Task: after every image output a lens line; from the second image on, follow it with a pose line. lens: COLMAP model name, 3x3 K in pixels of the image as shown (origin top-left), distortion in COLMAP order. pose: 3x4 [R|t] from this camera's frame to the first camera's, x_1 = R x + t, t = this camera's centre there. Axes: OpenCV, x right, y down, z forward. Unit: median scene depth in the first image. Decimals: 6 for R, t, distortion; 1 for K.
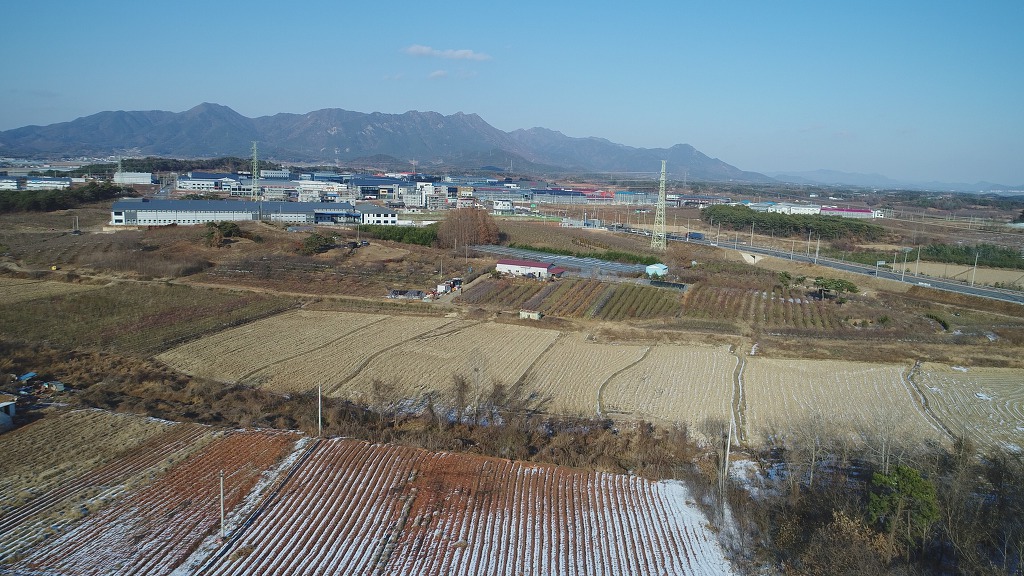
lens RADIAL K [[709.1, 0, 510.3], [0, 709.1, 291.3], [0, 0, 1]] dist [-0.005402, -0.001319]
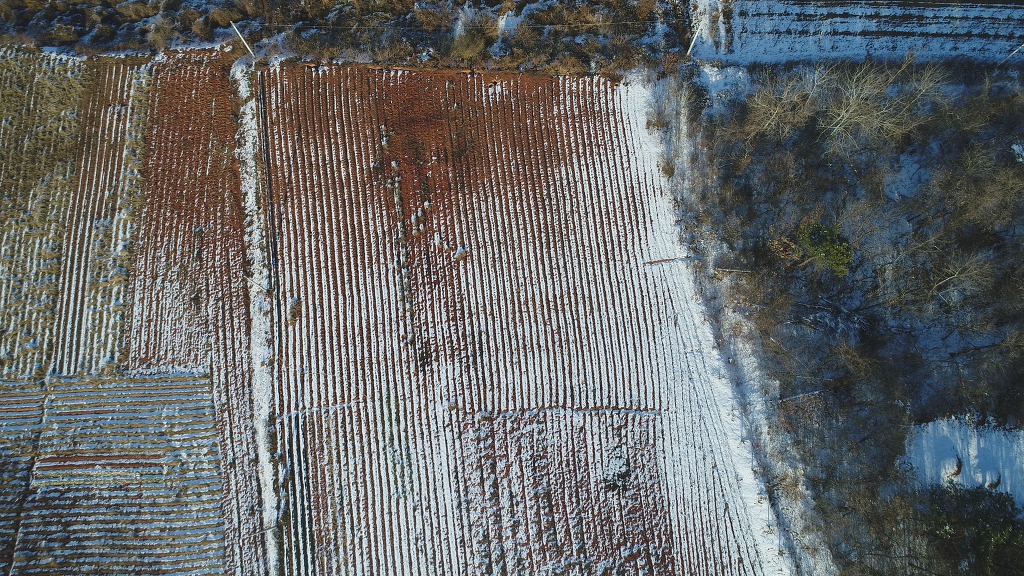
lens RADIAL K [[709.1, 0, 510.3], [0, 709.1, 291.3], [0, 0, 1]] dist [-0.005402, -0.001319]
pose [[0.983966, -0.178261, -0.005752, 0.006110], [0.069123, 0.351420, 0.933663, -0.564891], [-0.164414, -0.919090, 0.358107, 0.379925]]
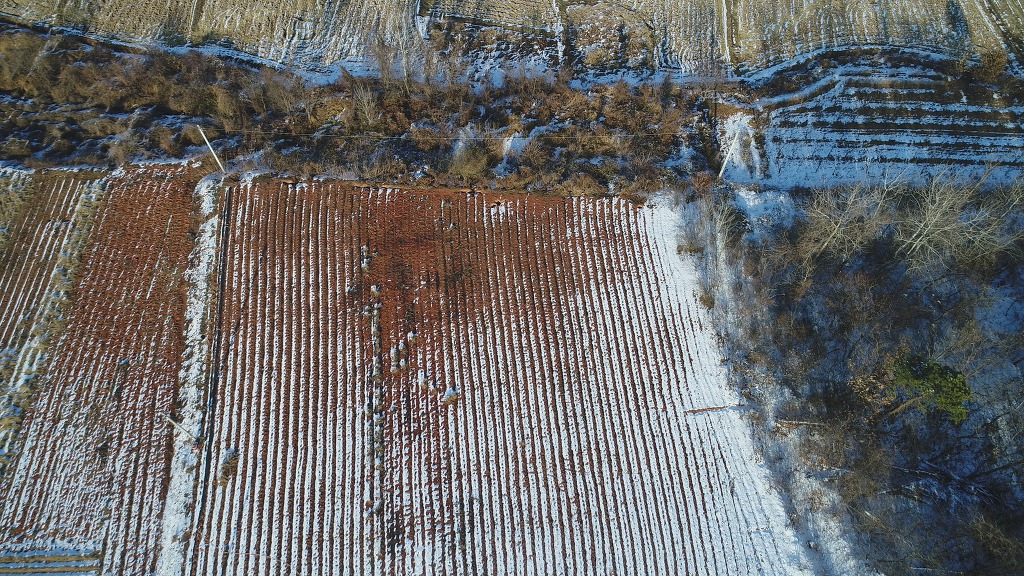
lens RADIAL K [[709.1, 0, 510.3], [0, 709.1, 291.3], [0, 0, 1]] dist [-0.005402, -0.001319]
pose [[0.986740, -0.157518, 0.039149, -0.004683], [0.063930, 0.598883, 0.798280, -0.363303], [-0.149189, -0.785192, 0.601012, 0.406083]]
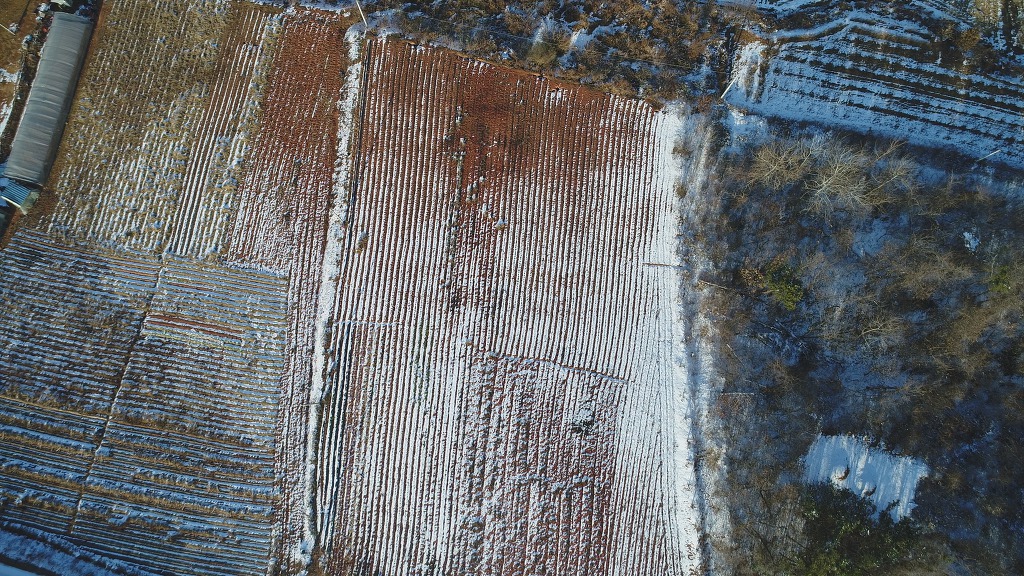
lens RADIAL K [[709.1, 0, 510.3], [0, 709.1, 291.3], [0, 0, 1]] dist [-0.005402, -0.001319]
pose [[0.998226, 0.034688, -0.048392, 0.021236], [0.036720, 0.281117, 0.958971, -0.791815], [0.046869, -0.959046, 0.279344, 0.343844]]
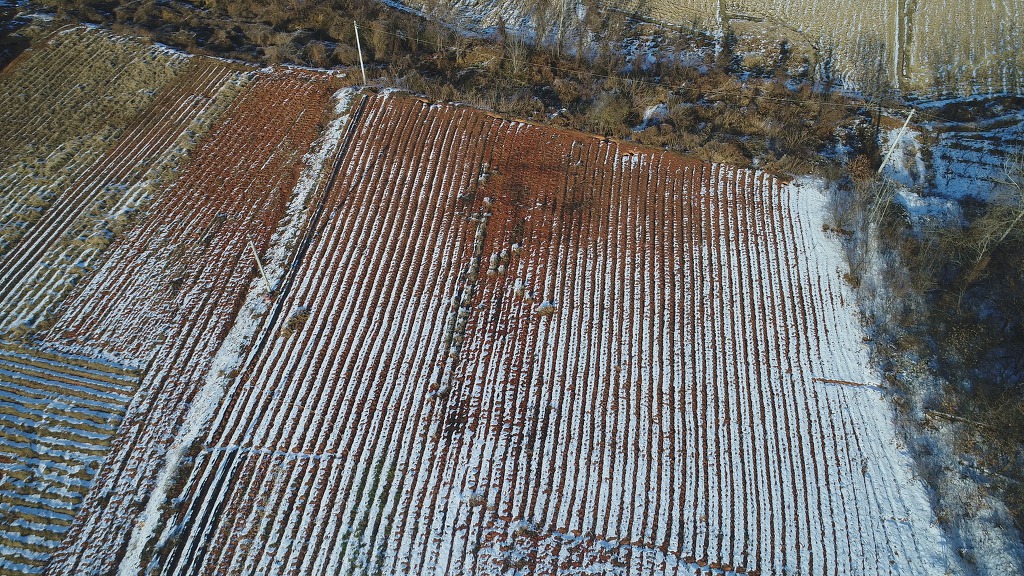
lens RADIAL K [[709.1, 0, 510.3], [0, 709.1, 291.3], [0, 0, 1]] dist [-0.005402, -0.001319]
pose [[0.996096, 0.050914, -0.072117, -0.039964], [0.010568, 0.742274, 0.670013, -0.172186], [0.087643, -0.668159, 0.738838, 0.294955]]
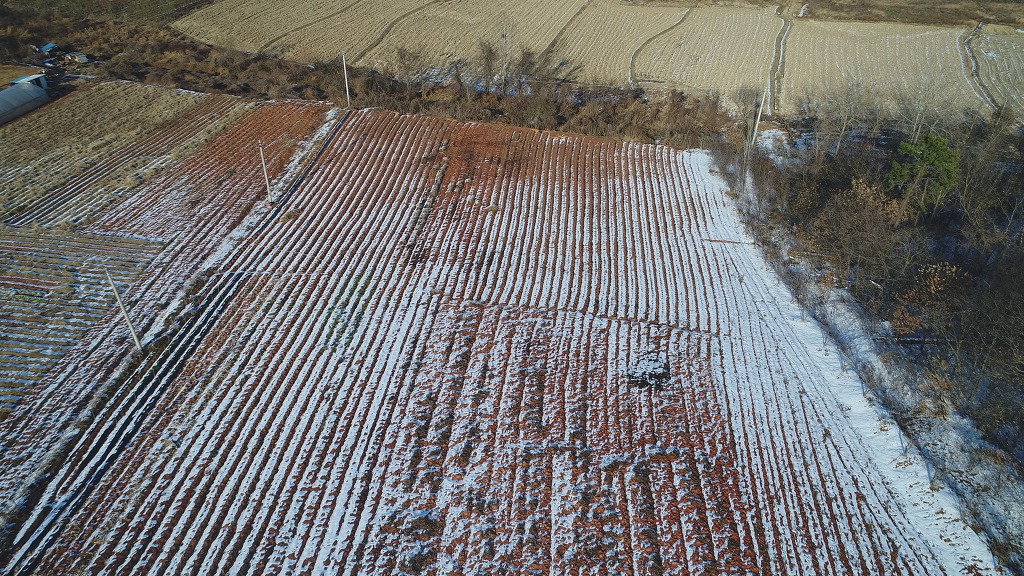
lens RADIAL K [[709.1, 0, 510.3], [0, 709.1, 291.3], [0, 0, 1]] dist [-0.005402, -0.001319]
pose [[0.999229, 0.006207, -0.038773, 0.000007], [0.011525, 0.897573, 0.440716, -0.001322], [0.037537, -0.440822, 0.896809, -0.009272]]
